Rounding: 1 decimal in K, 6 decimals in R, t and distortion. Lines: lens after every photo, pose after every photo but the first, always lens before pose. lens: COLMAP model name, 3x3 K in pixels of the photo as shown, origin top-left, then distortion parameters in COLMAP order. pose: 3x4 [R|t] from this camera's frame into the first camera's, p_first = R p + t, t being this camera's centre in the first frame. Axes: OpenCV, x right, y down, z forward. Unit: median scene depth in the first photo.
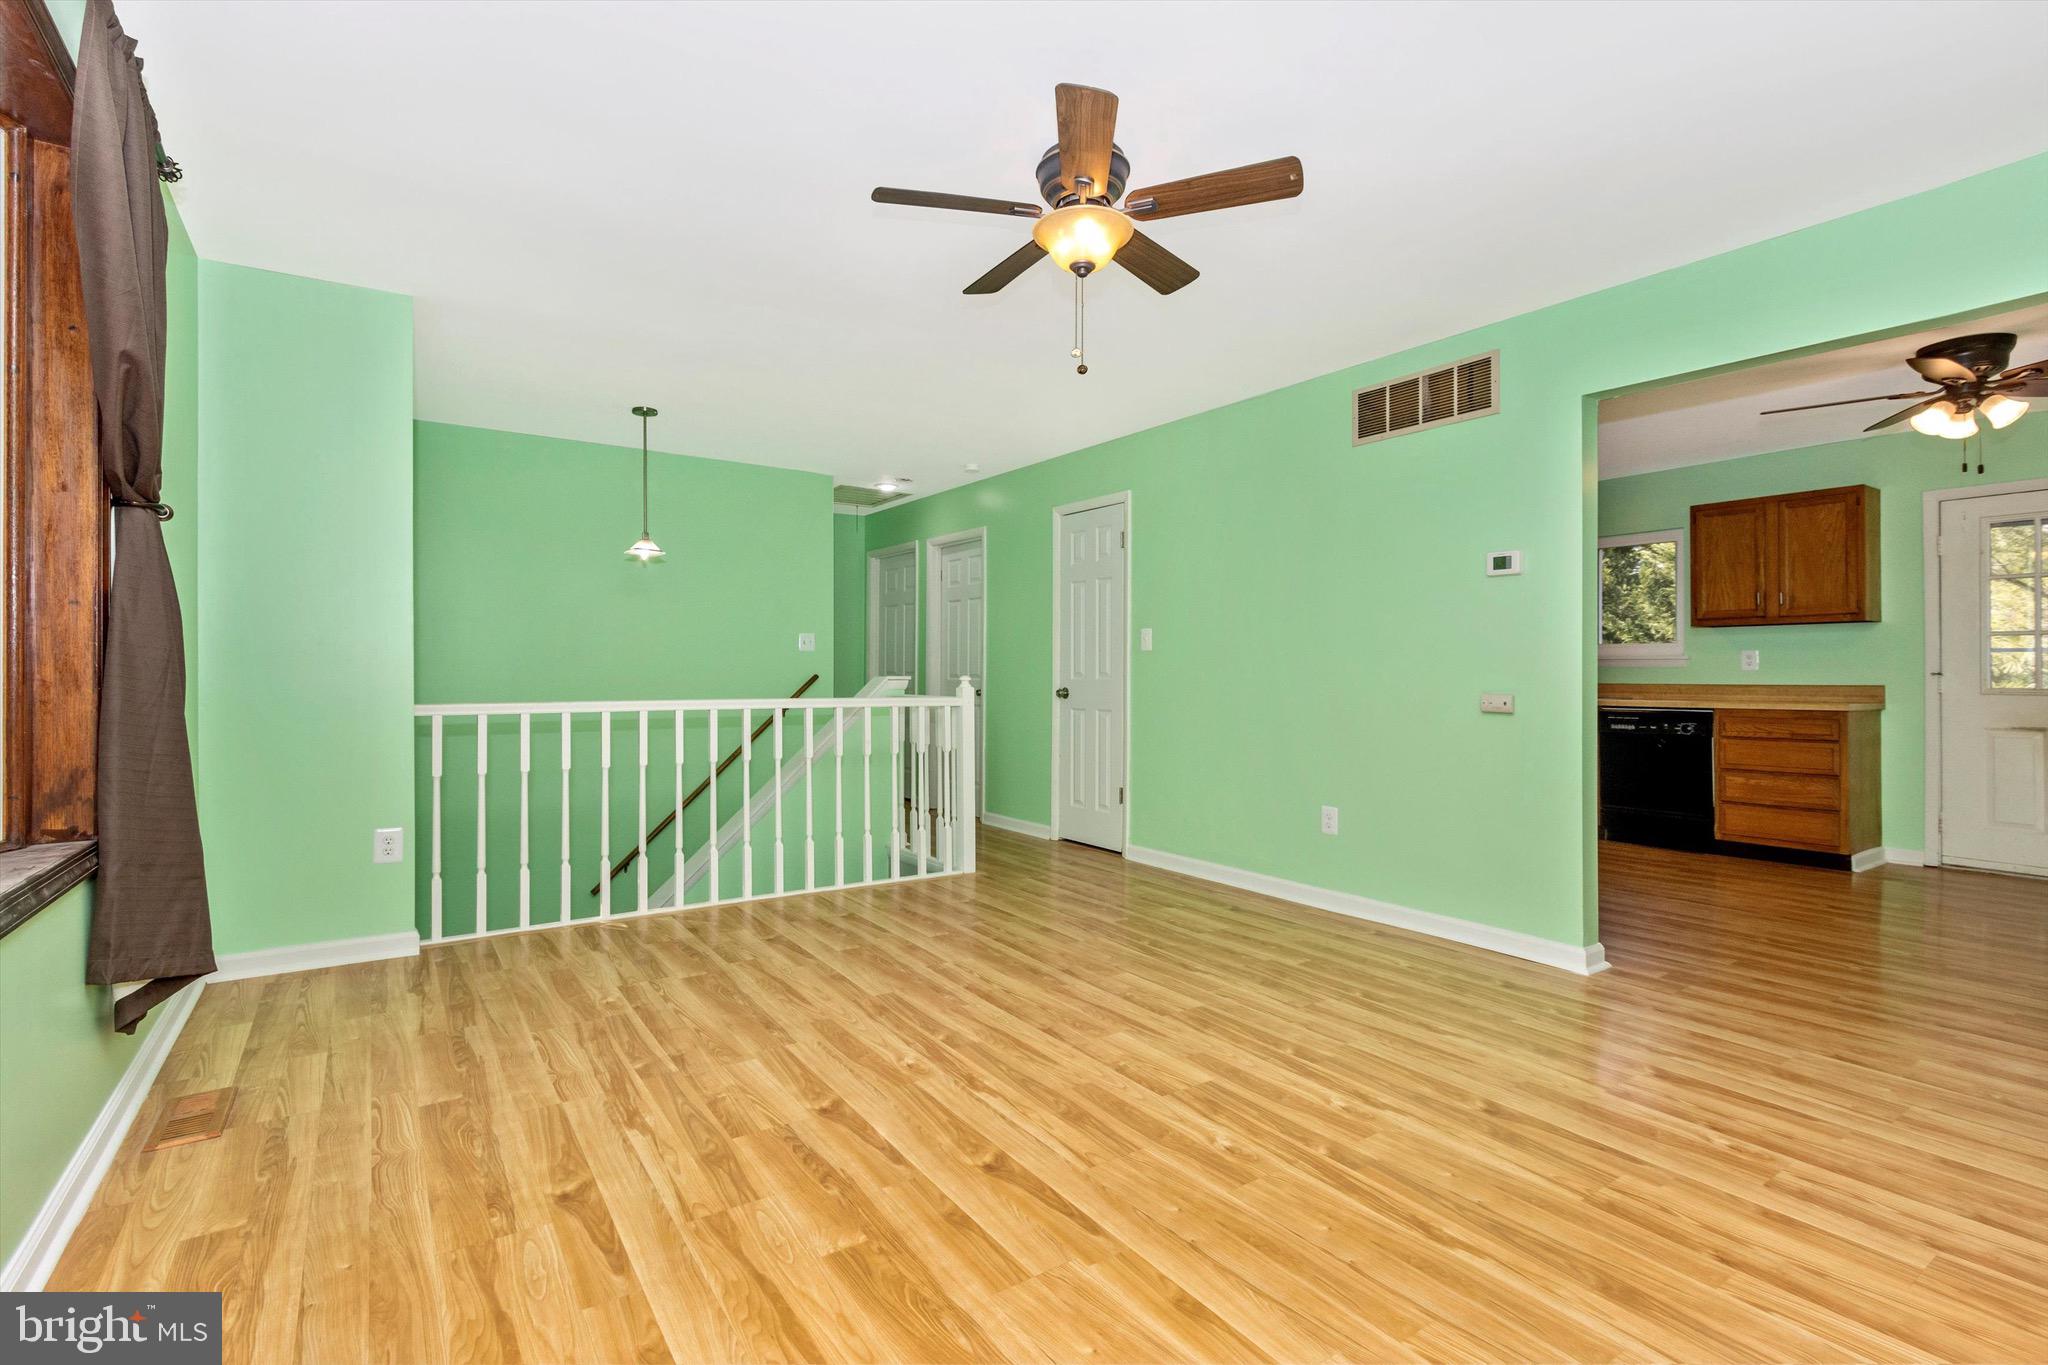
lens RADIAL K [[962.5, 0, 1024.9], [0, 962.5, 669.6], [0, 0, 1]] dist [0.006484, -0.002078]
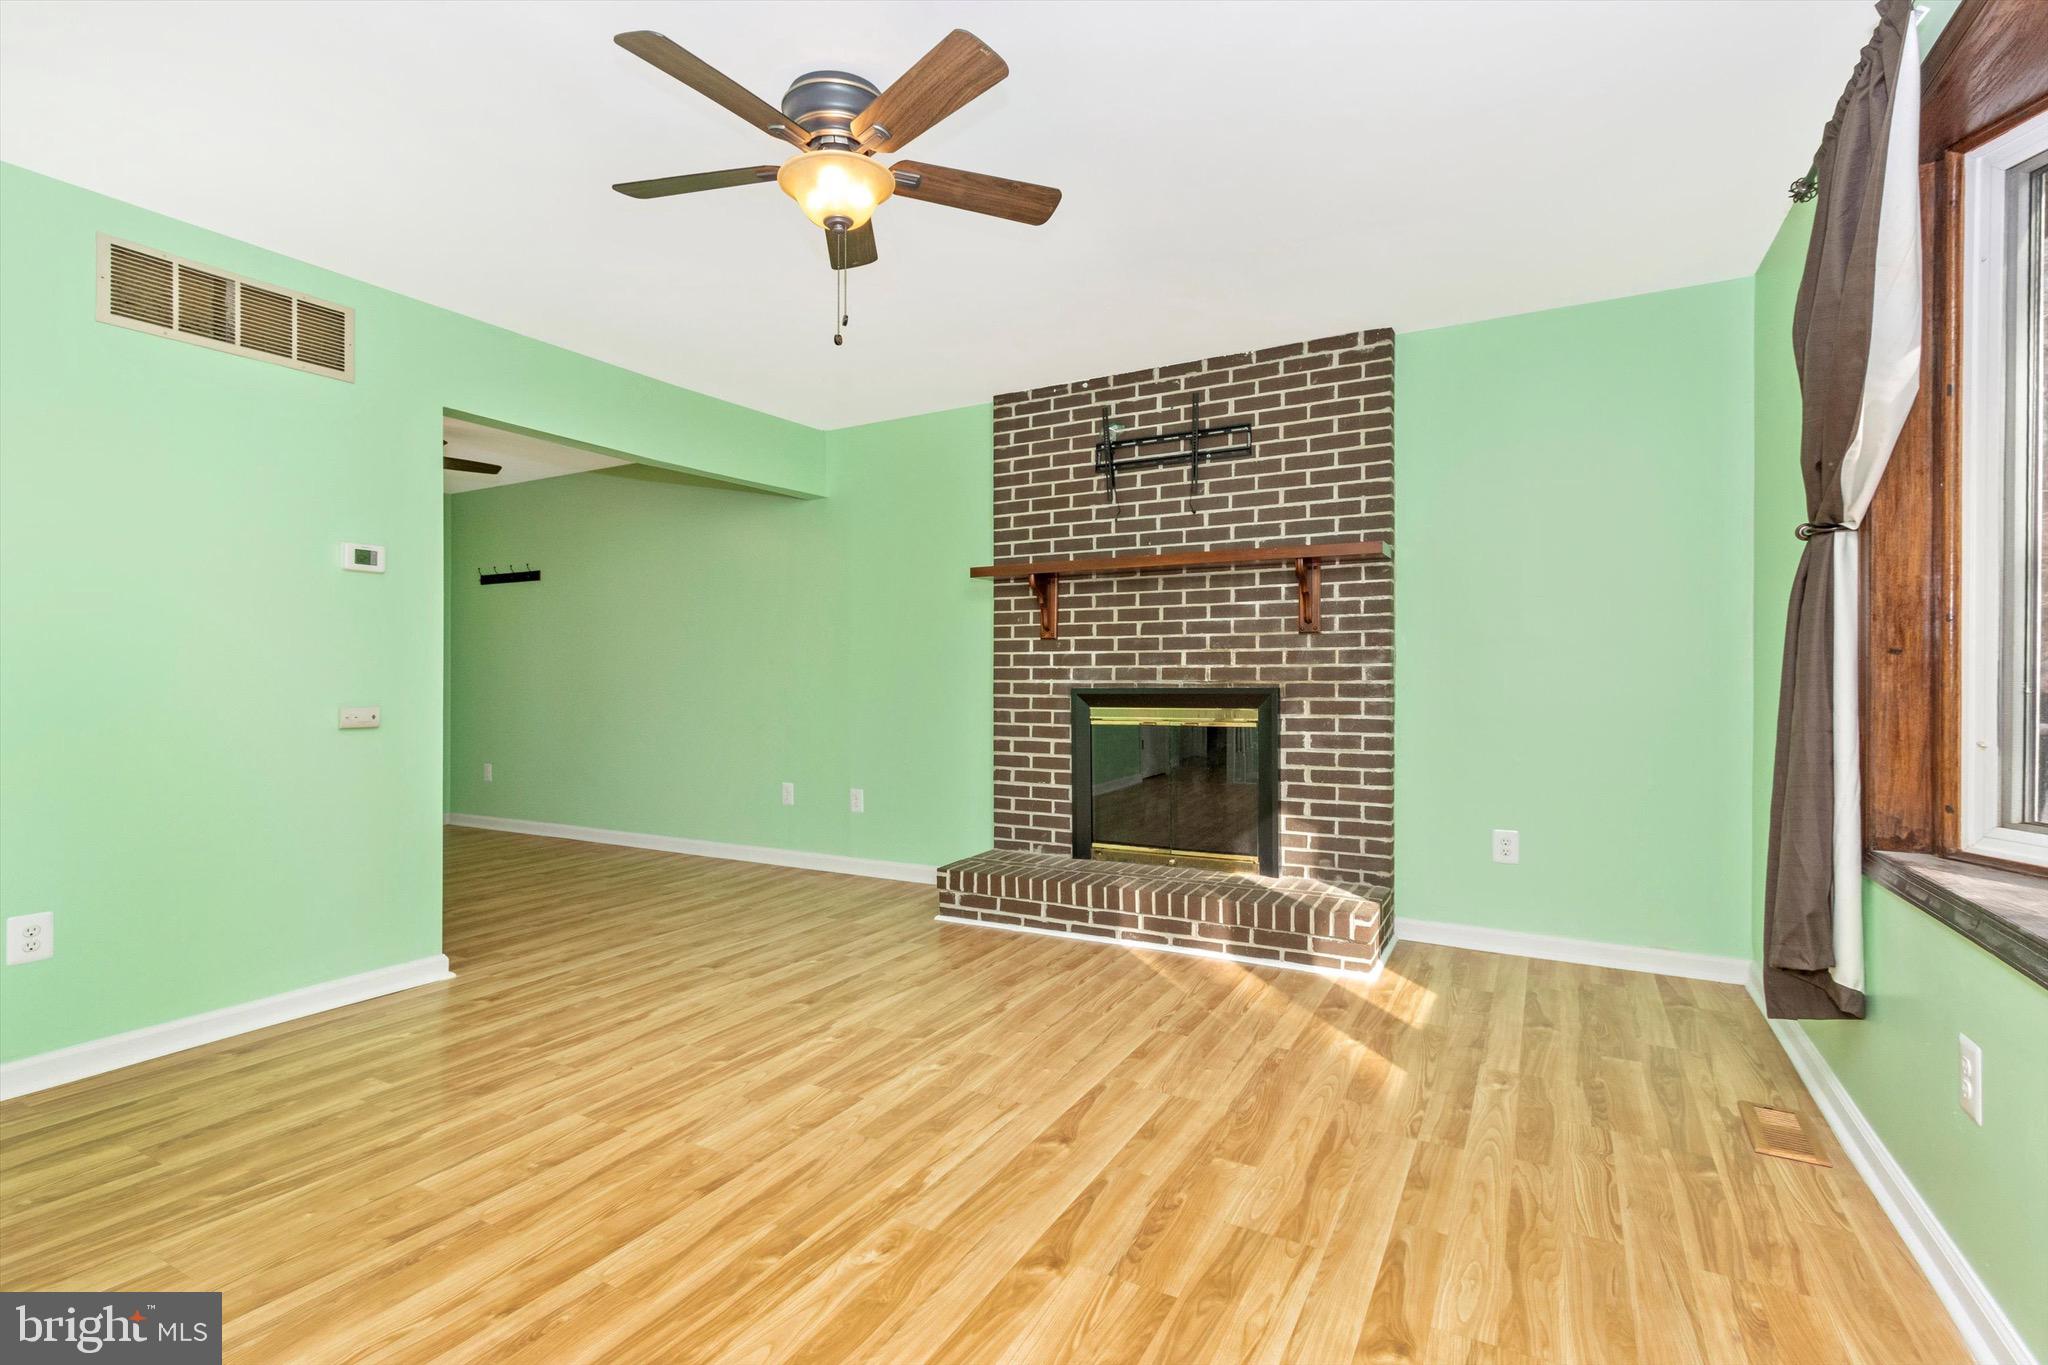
lens RADIAL K [[986.8, 0, 983.0], [0, 986.8, 707.1], [0, 0, 1]] dist [0.004200, -0.002474]
pose [[-0.437534, -0.029860, 0.898706, -0.729401], [-0.001219, 0.999467, 0.032614, -0.004825], [-0.899201, 0.013174, -0.437337, 1.162455]]
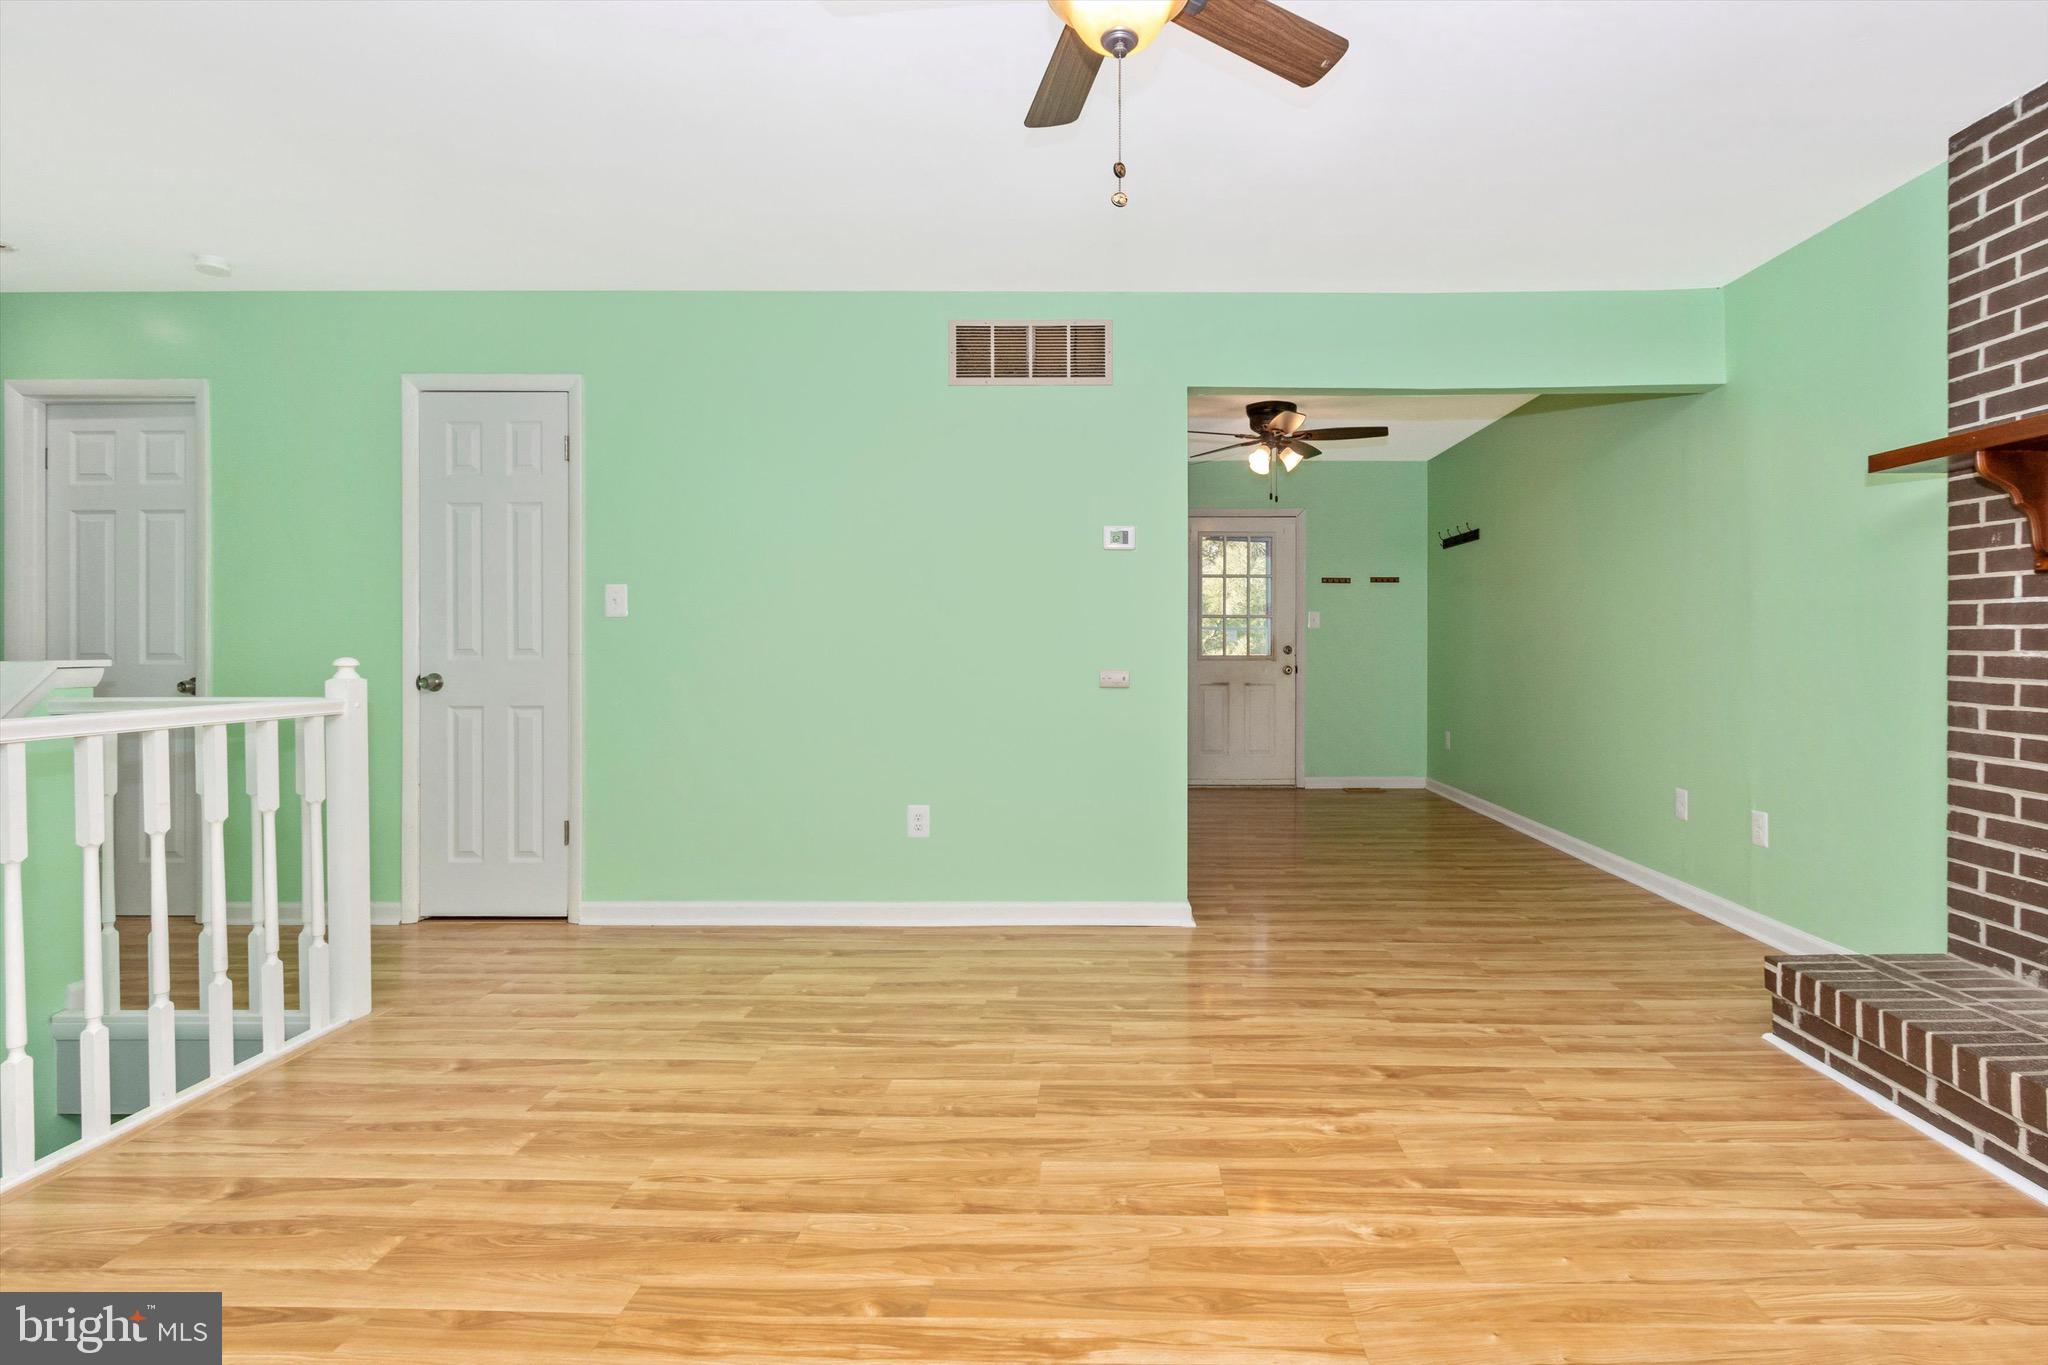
lens RADIAL K [[986.8, 0, 1041.4], [0, 986.8, 675.6], [0, 0, 1]] dist [0.004200, -0.002474]
pose [[0.566346, -0.029320, 0.823646, -0.492518], [-0.000691, 0.999350, 0.036050, -0.005913], [-0.824167, -0.020987, 0.565958, 0.604484]]
